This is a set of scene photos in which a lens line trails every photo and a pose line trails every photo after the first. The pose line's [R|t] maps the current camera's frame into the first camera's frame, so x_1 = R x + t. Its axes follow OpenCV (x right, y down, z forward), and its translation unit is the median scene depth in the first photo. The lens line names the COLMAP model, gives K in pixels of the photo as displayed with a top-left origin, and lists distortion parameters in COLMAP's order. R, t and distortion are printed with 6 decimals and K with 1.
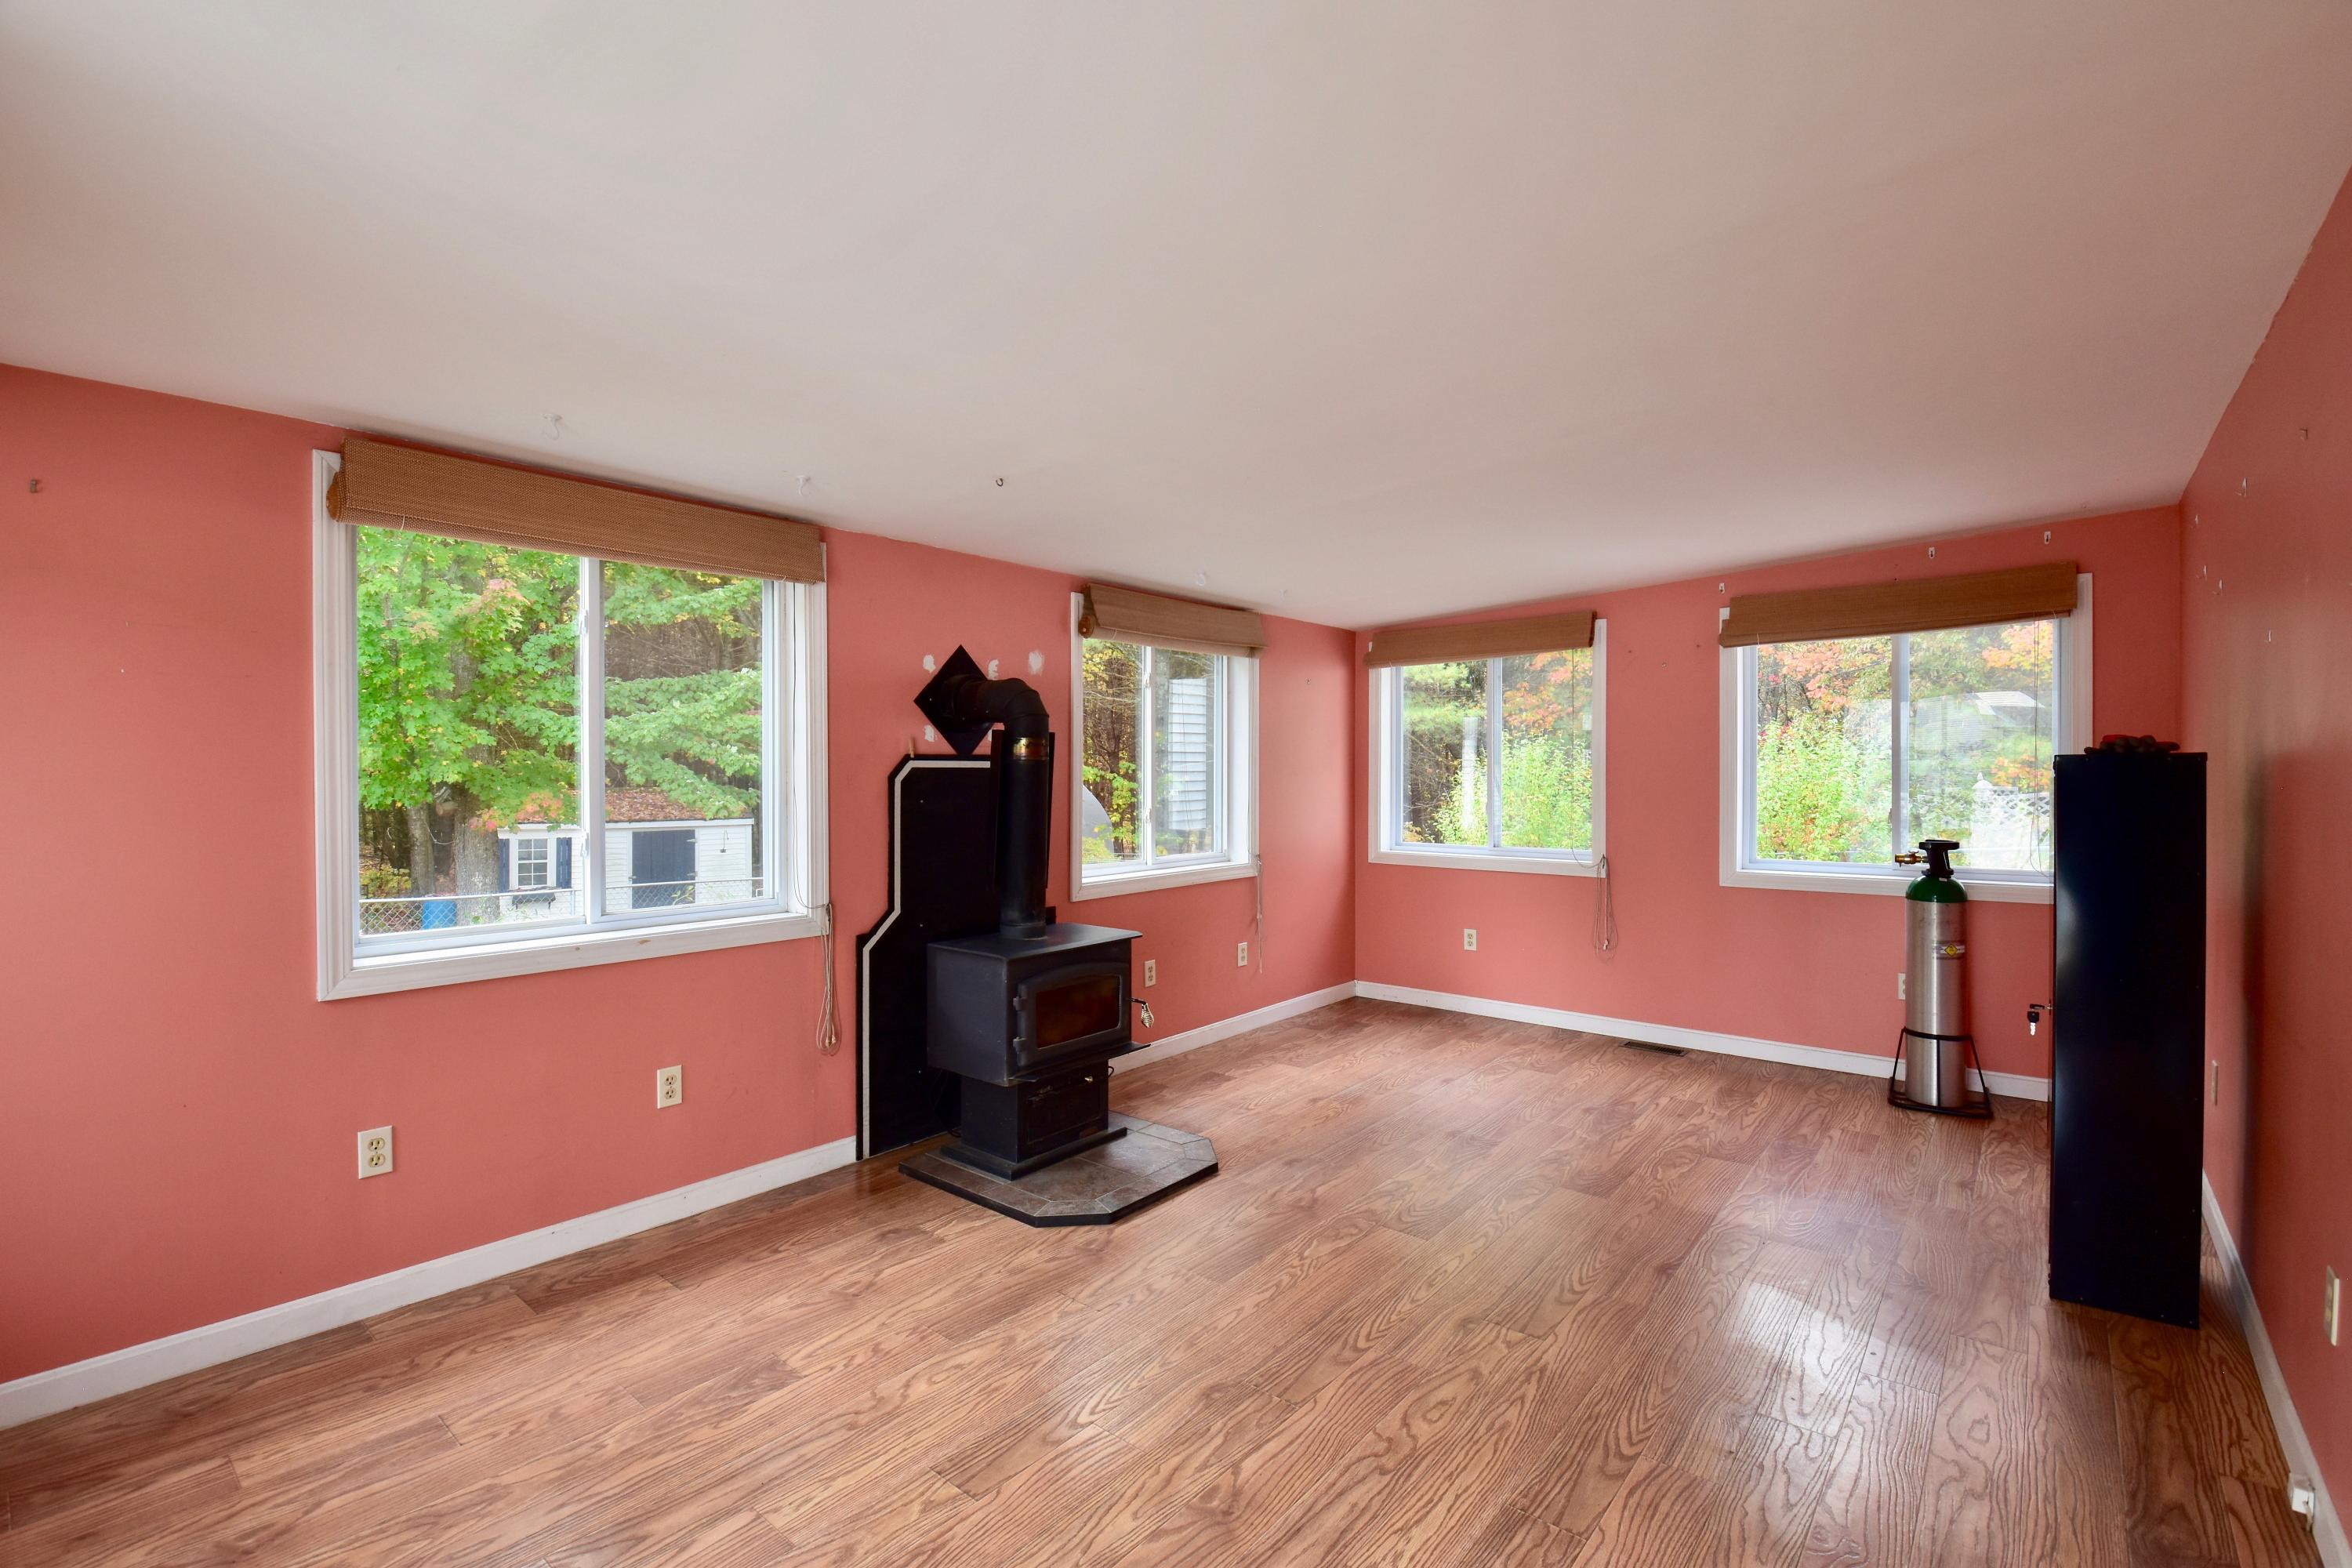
lens RADIAL K [[1034.9, 0, 1176.0], [0, 1034.9, 784.0], [0, 0, 1]] dist [0.042344, -0.047351]
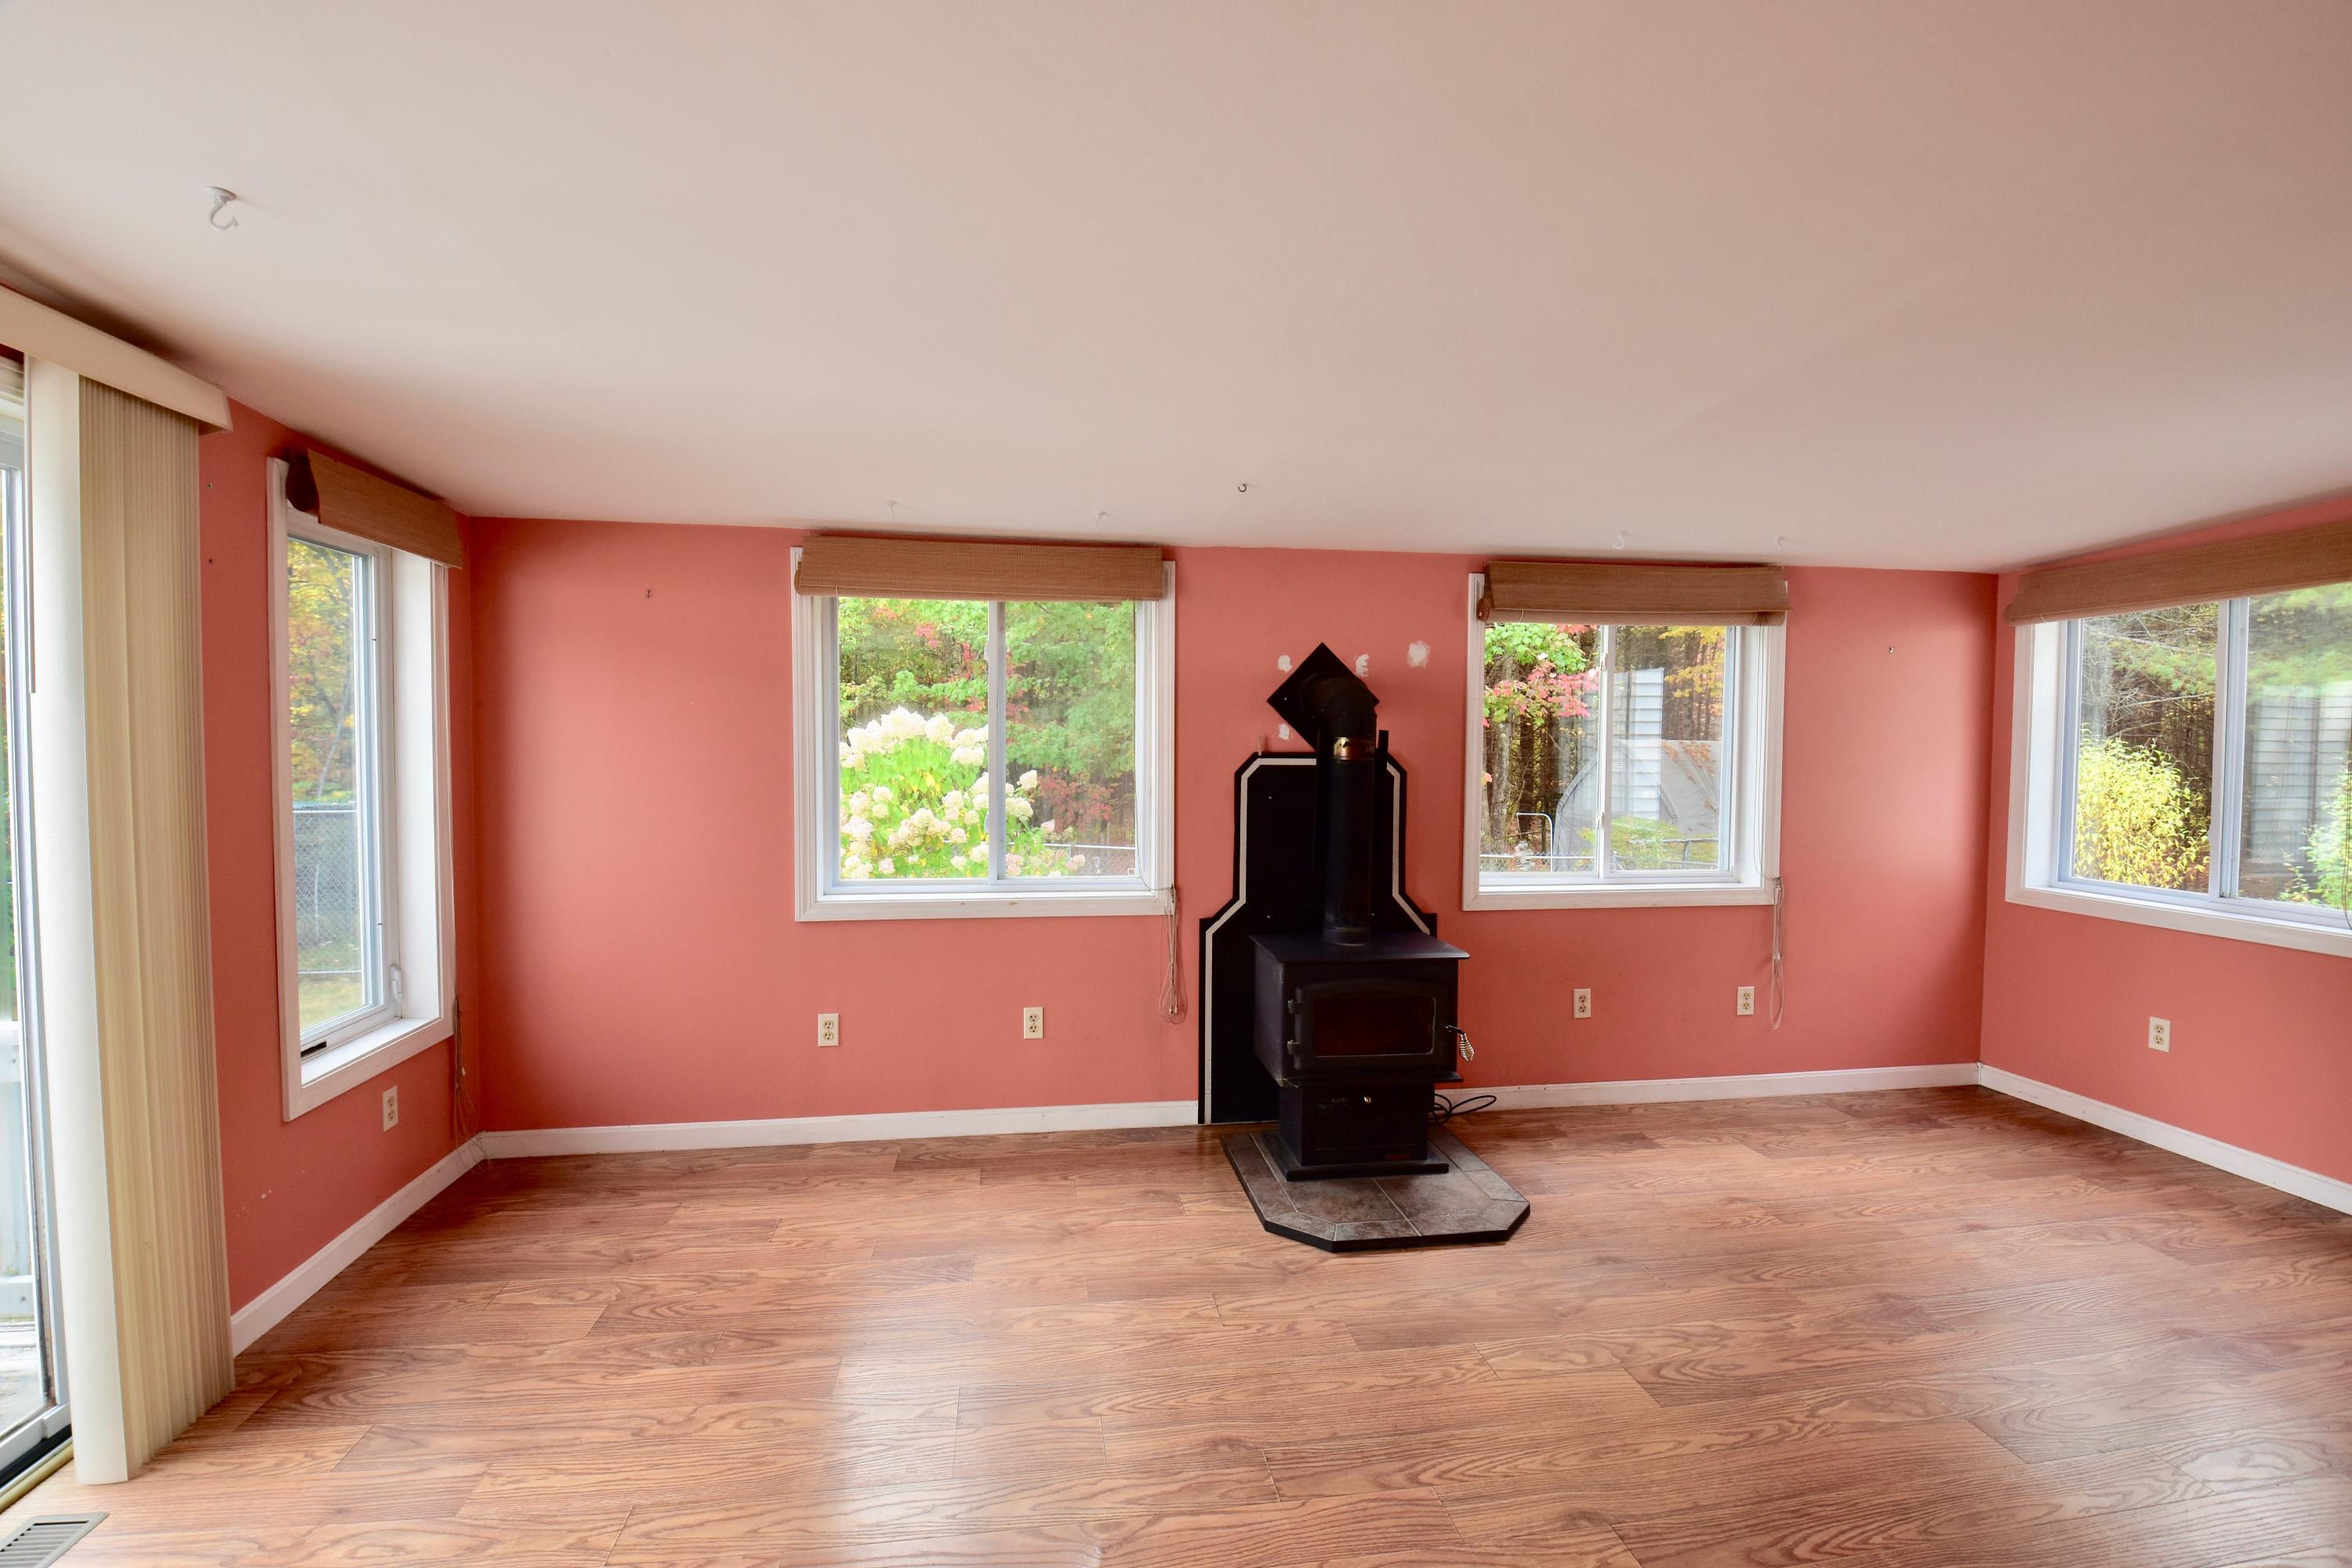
lens RADIAL K [[1034.9, 0, 1176.0], [0, 1034.9, 784.0], [0, 0, 1]] dist [0.042344, -0.047351]
pose [[0.754599, 0.032326, -0.655389, 0.378879], [-0.016654, 0.999408, 0.030119, -0.027761], [0.655975, -0.011813, 0.754690, 0.164503]]
